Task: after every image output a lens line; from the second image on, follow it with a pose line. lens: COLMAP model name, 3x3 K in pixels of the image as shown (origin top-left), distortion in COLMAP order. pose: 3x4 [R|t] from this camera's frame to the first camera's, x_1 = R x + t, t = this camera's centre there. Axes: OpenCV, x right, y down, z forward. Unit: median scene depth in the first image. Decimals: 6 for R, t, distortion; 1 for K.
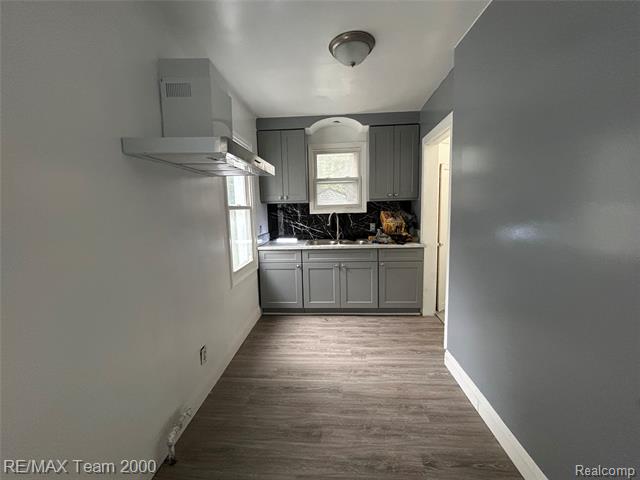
lens RADIAL K [[260.2, 0, 319.5], [0, 260.2, 238.6], [0, 0, 1]] dist [0.000723, -0.000116]
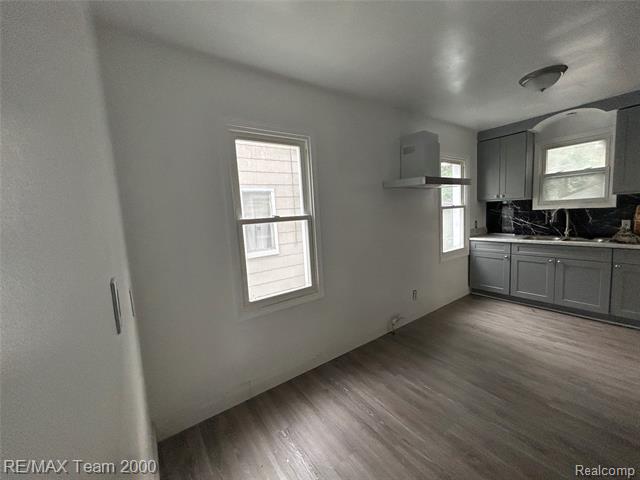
lens RADIAL K [[260.2, 0, 319.5], [0, 260.2, 238.6], [0, 0, 1]] dist [0.000723, -0.000116]
pose [[0.632185, 0.069828, -0.771664, 0.267906], [-0.051925, 0.997510, 0.047725, 0.014138], [0.773075, 0.009898, 0.634237, -0.343709]]
